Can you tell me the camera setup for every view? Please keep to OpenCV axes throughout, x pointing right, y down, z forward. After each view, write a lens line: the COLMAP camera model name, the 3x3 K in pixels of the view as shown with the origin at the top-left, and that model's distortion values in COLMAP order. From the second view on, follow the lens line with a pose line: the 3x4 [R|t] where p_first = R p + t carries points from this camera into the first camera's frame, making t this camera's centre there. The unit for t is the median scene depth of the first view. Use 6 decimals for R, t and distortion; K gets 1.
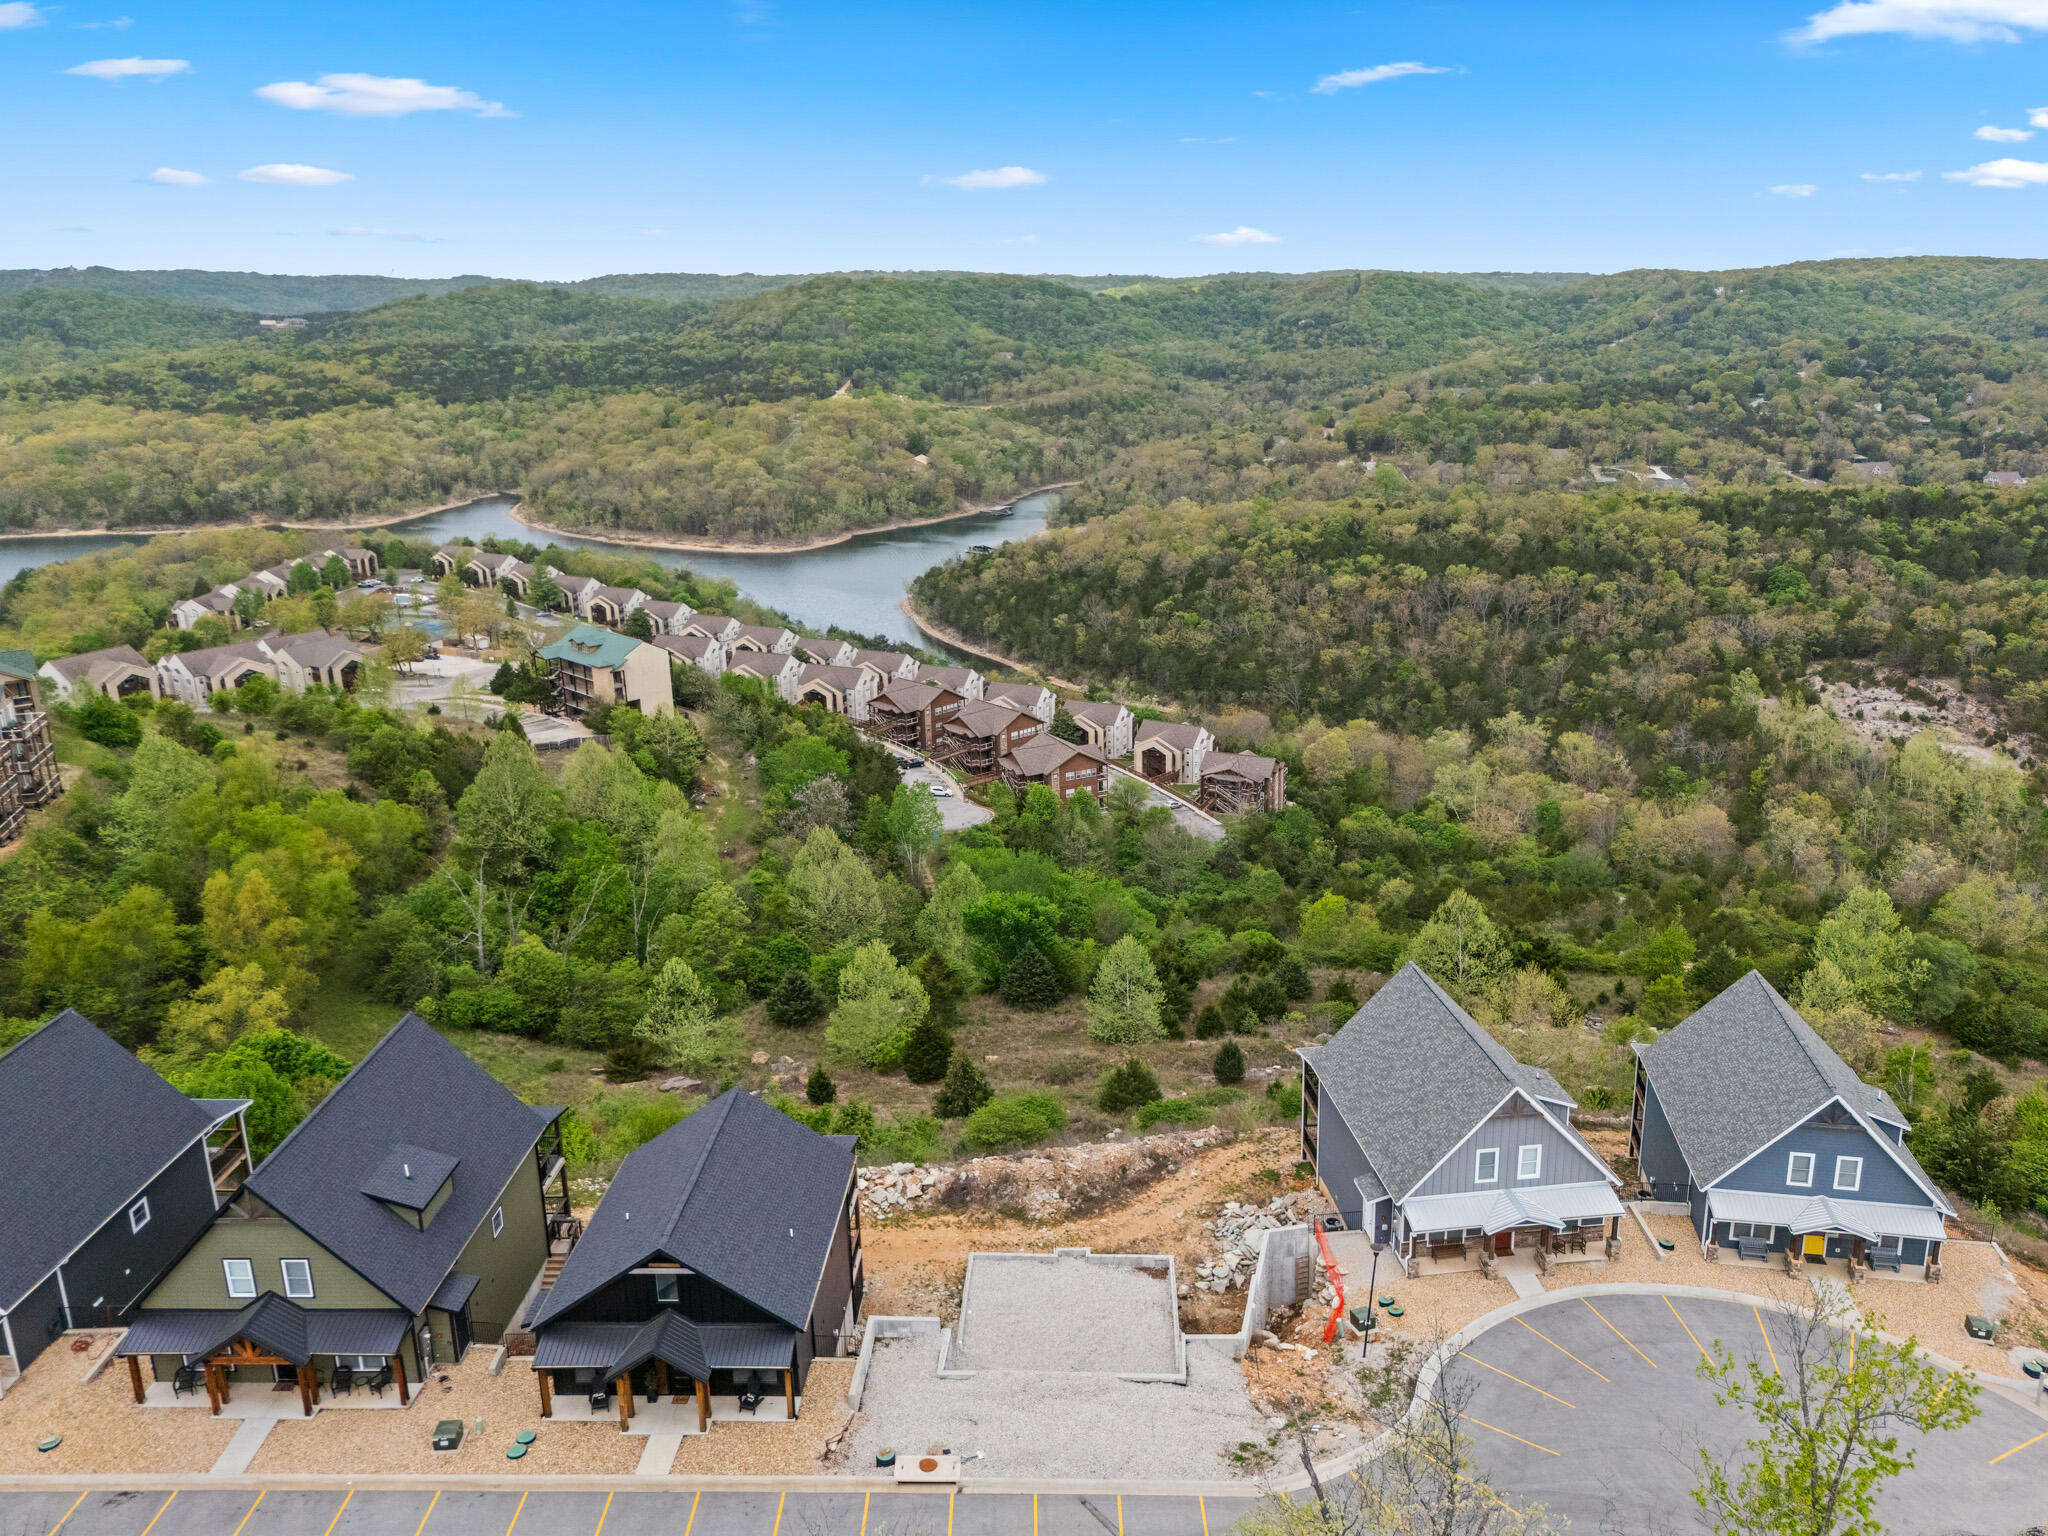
lens RADIAL K [[1505.5, 0, 1060.0], [0, 1505.5, 774.9], [0, 0, 1]] dist [0.085542, -0.075046]
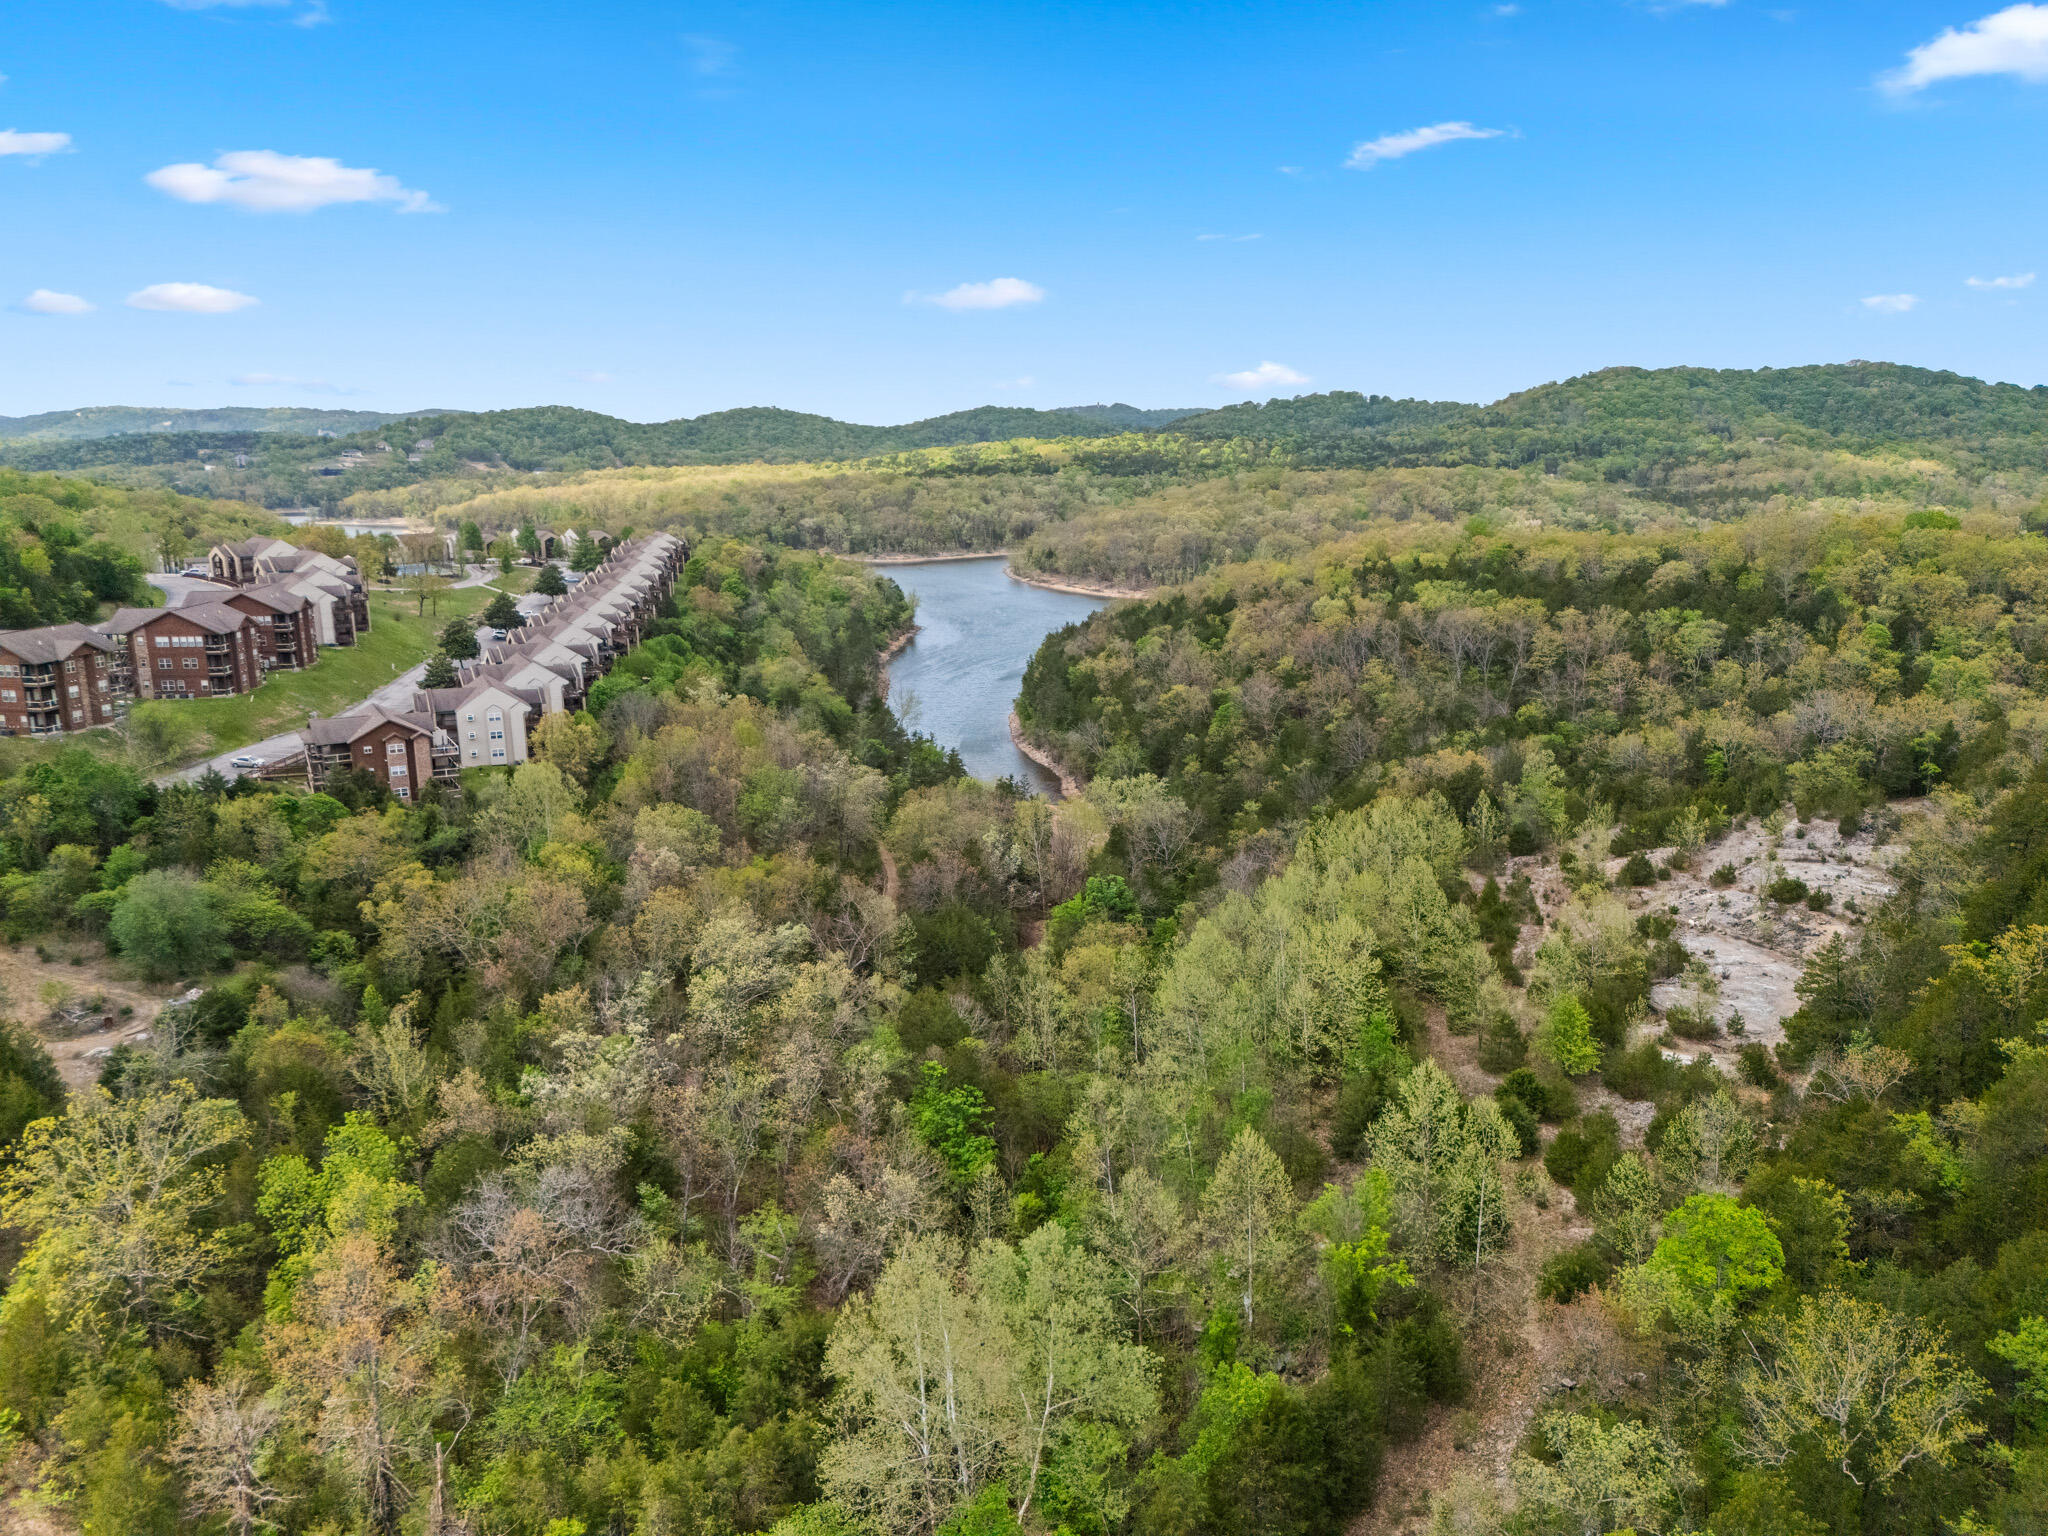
lens RADIAL K [[1490.4, 0, 1093.6], [0, 1490.4, 765.0], [0, 0, 1]] dist [0.105970, -0.128051]
pose [[0.795968, 0.130436, -0.591118, 0.280631], [-0.188342, 0.981404, -0.037056, -0.009736], [0.575292, 0.140828, 0.805733, 0.237219]]
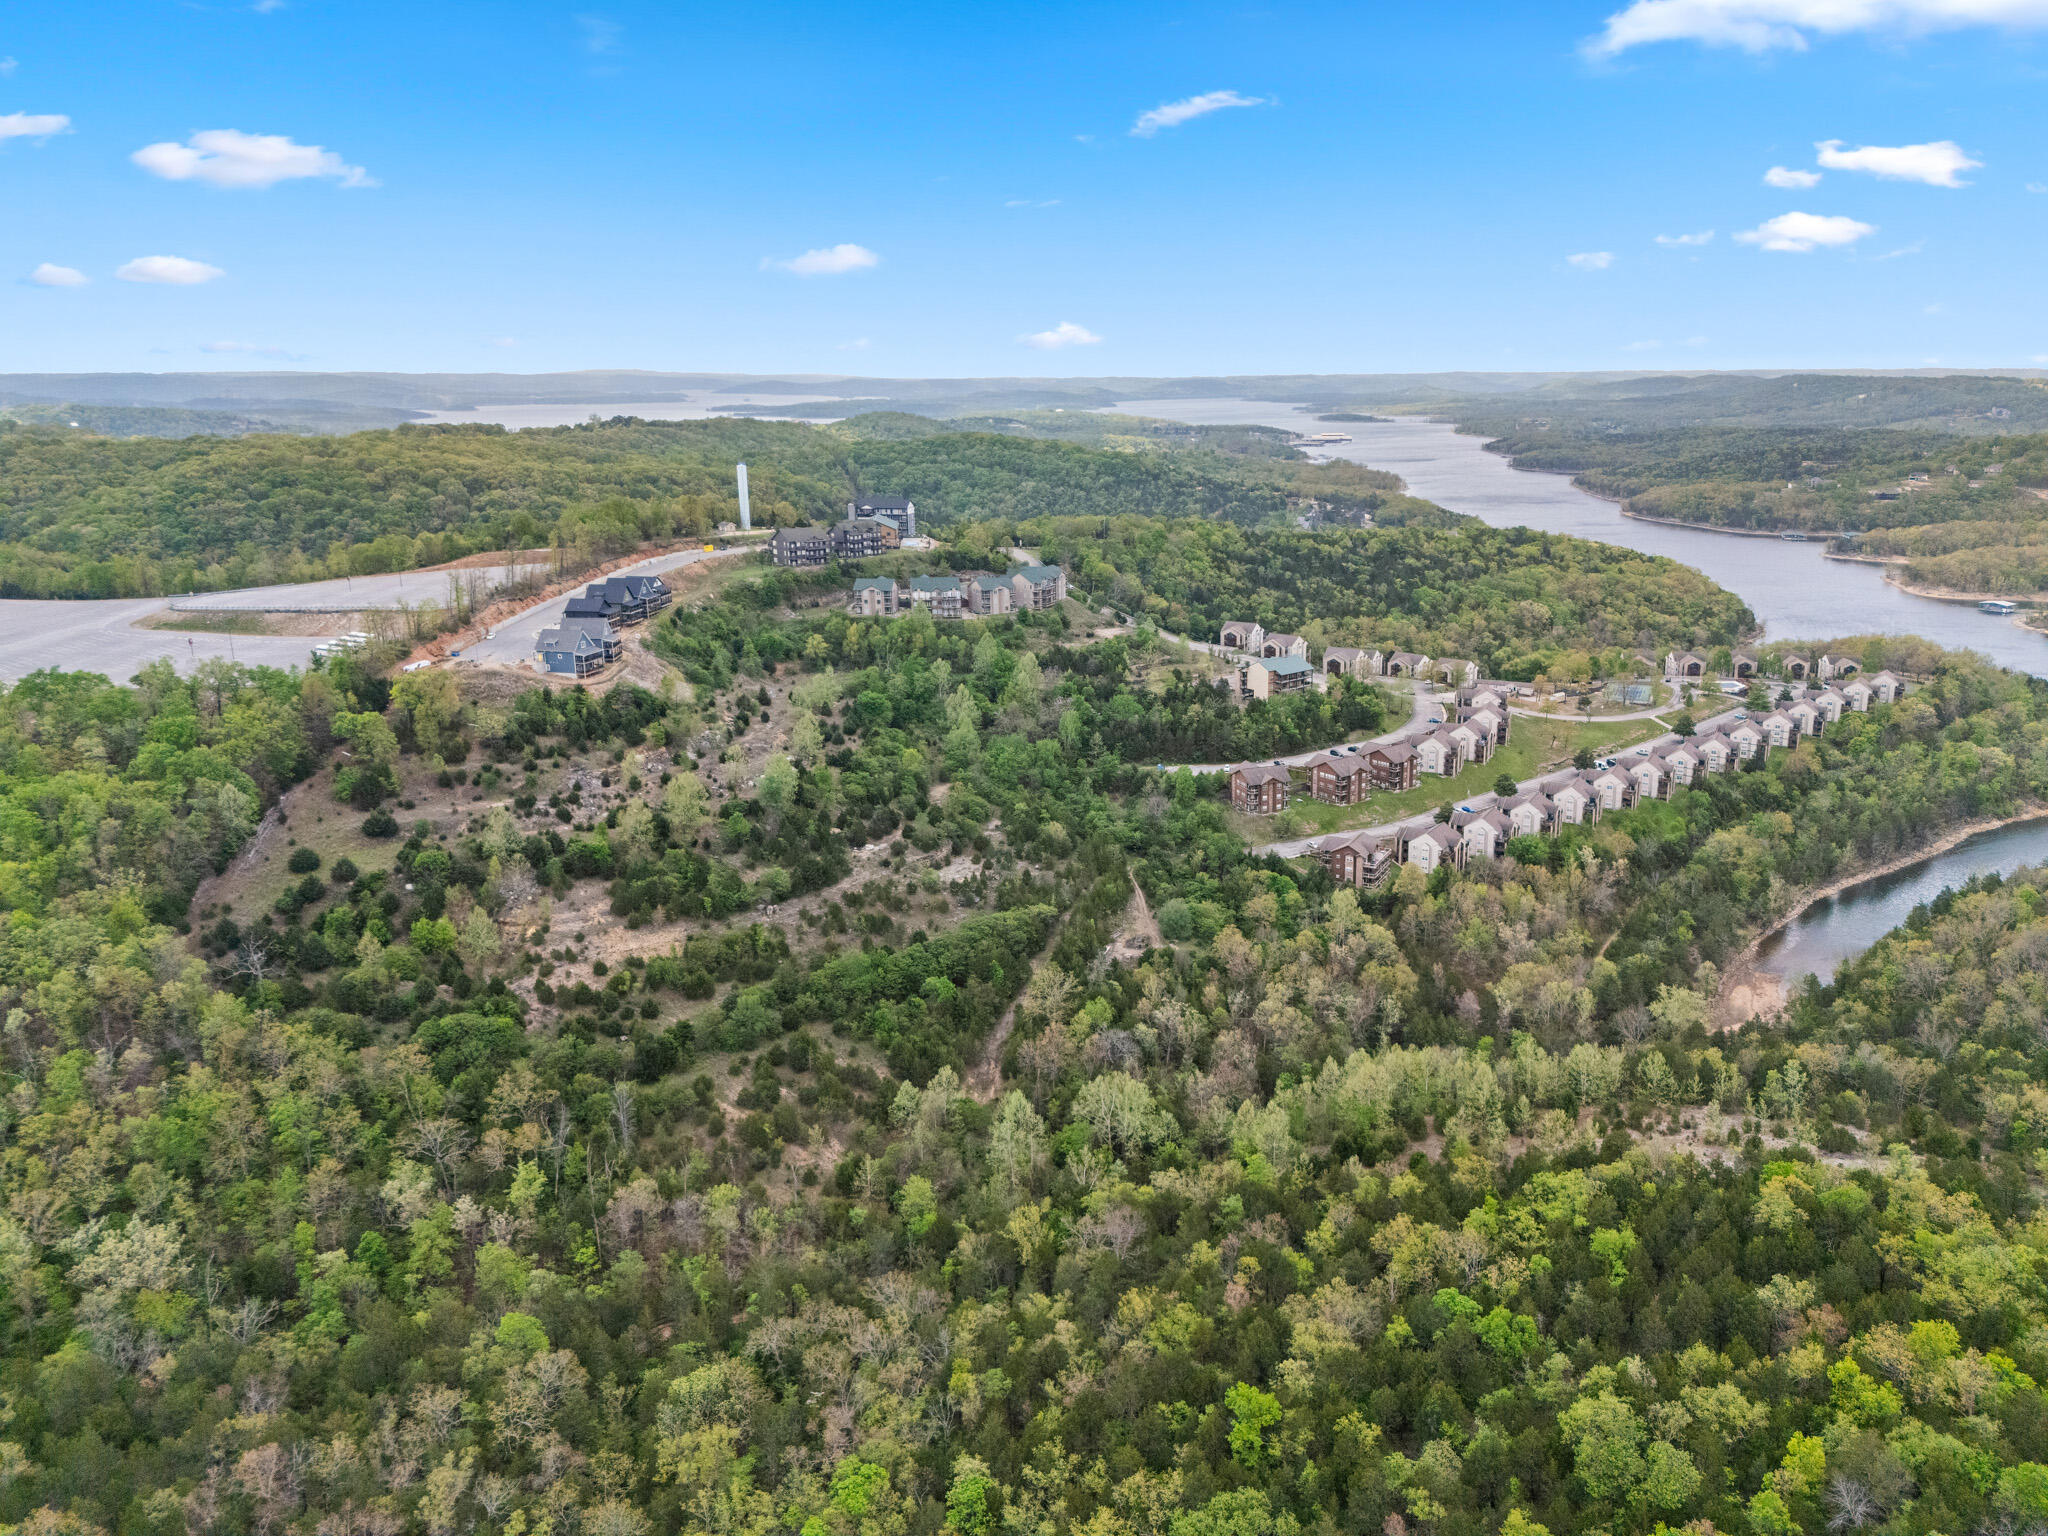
lens RADIAL K [[1491.5, 0, 1010.4], [0, 1491.5, 831.8], [0, 0, 1]] dist [0.105255, -0.136099]
pose [[-0.146383, 0.291634, -0.945263, 0.537021], [-0.286981, 0.901942, 0.322710, -0.137020], [0.946686, 0.318512, -0.048336, 0.279842]]
